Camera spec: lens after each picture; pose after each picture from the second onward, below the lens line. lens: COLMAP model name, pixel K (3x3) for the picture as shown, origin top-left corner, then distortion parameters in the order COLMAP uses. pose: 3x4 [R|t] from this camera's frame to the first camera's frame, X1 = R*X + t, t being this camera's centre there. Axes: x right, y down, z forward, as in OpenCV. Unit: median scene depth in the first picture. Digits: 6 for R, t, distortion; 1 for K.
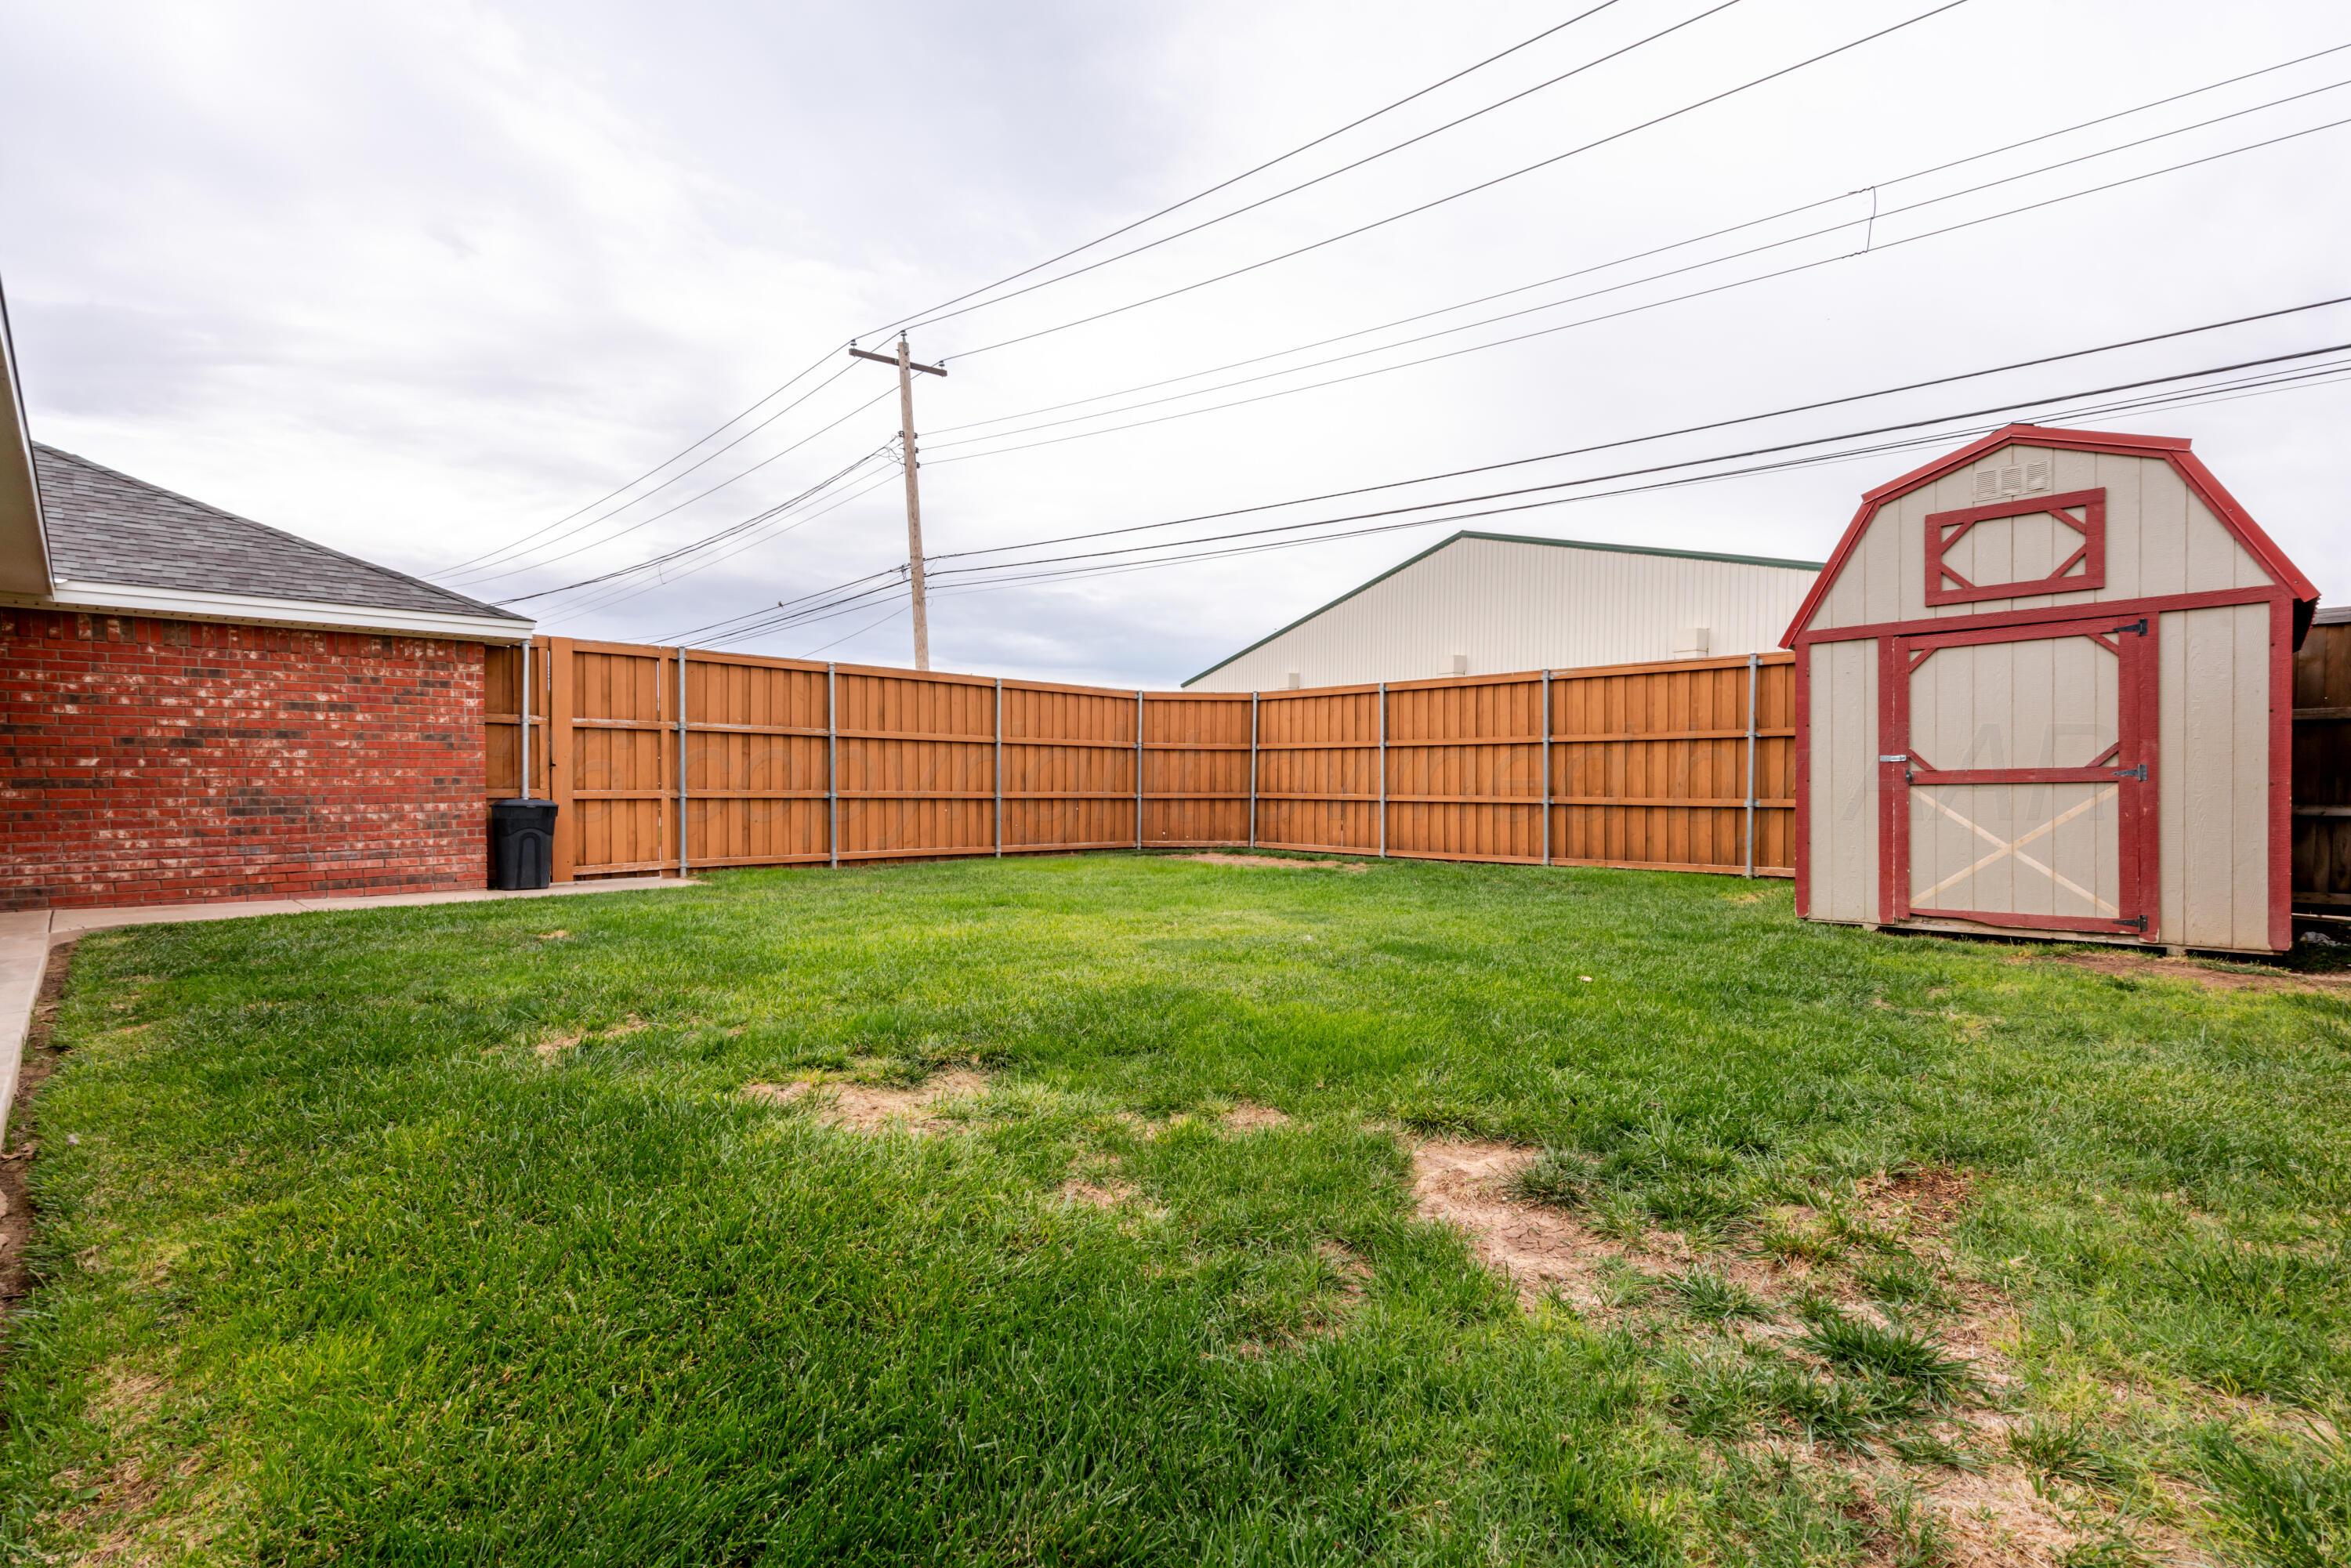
lens RADIAL K [[1068.1, 0, 1178.9], [0, 1068.1, 786.8], [0, 0, 1]] dist [-0.012256, 0.006345]
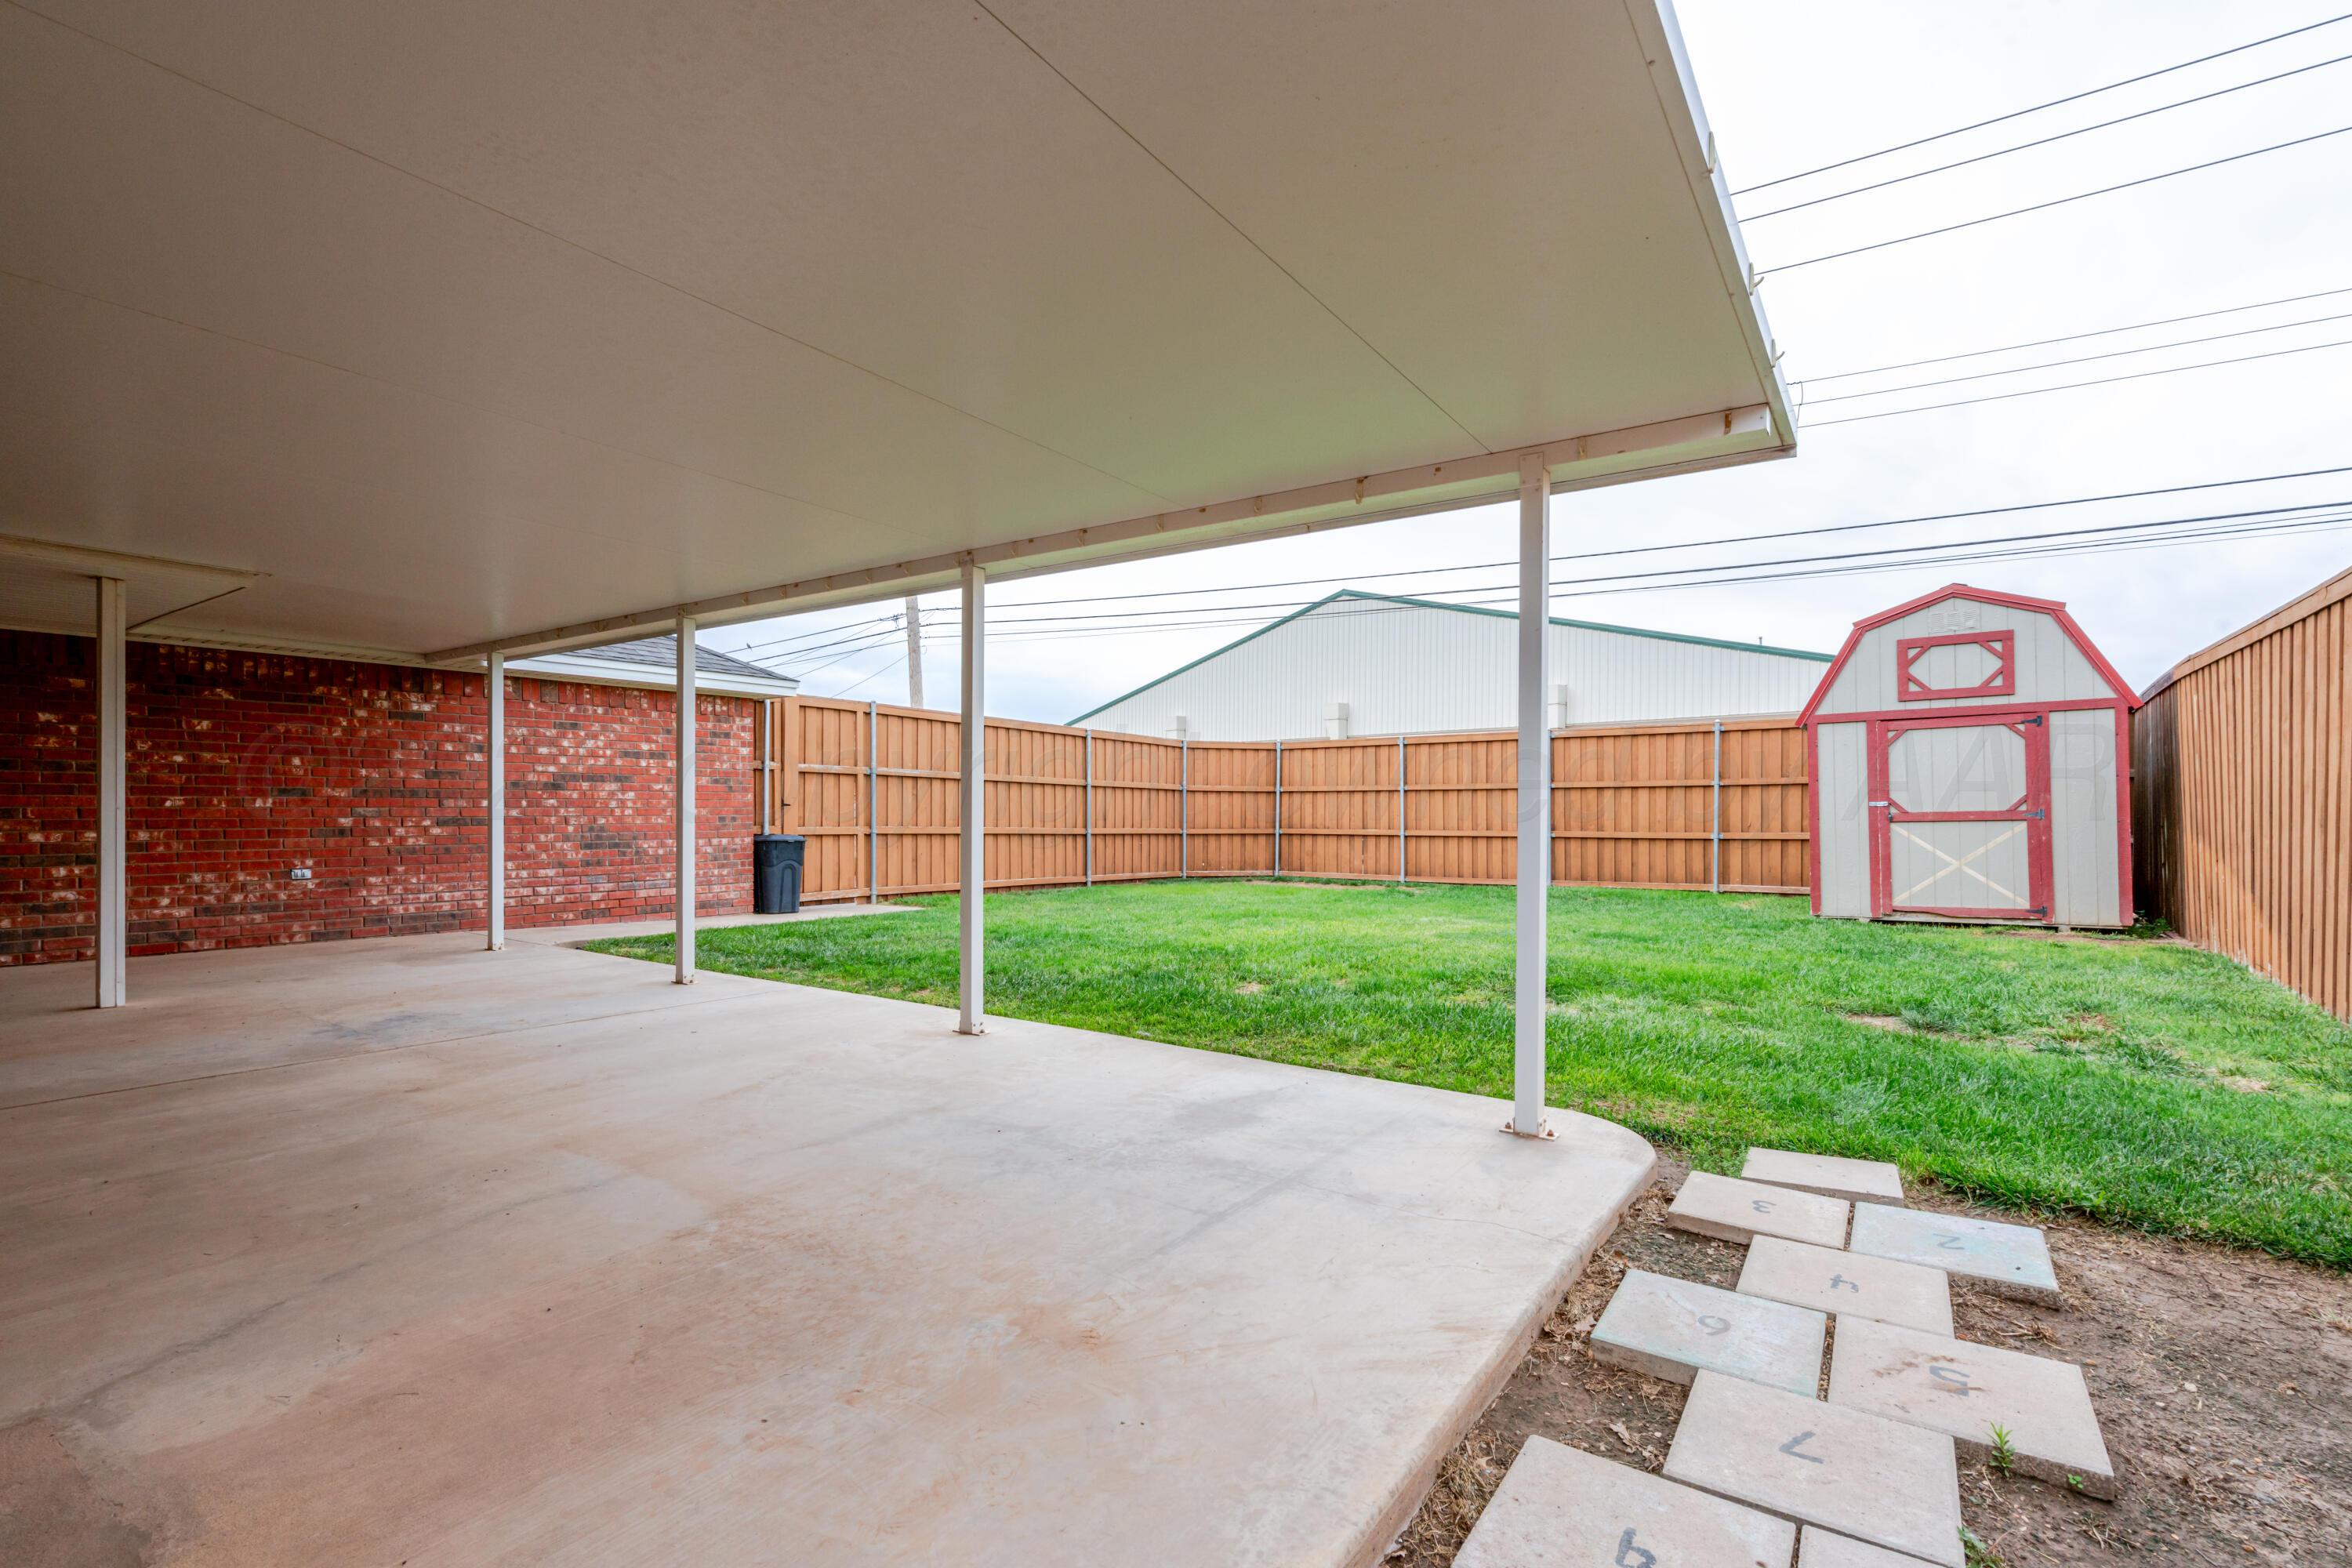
lens RADIAL K [[1068.6, 0, 1175.6], [0, 1068.6, 794.0], [0, 0, 1]] dist [-0.012256, 0.006345]
pose [[0.986380, 0.003826, 0.164438, -0.400579], [0.000667, 0.999628, -0.027256, -0.000851], [-0.164481, 0.026994, 0.986011, -0.218134]]
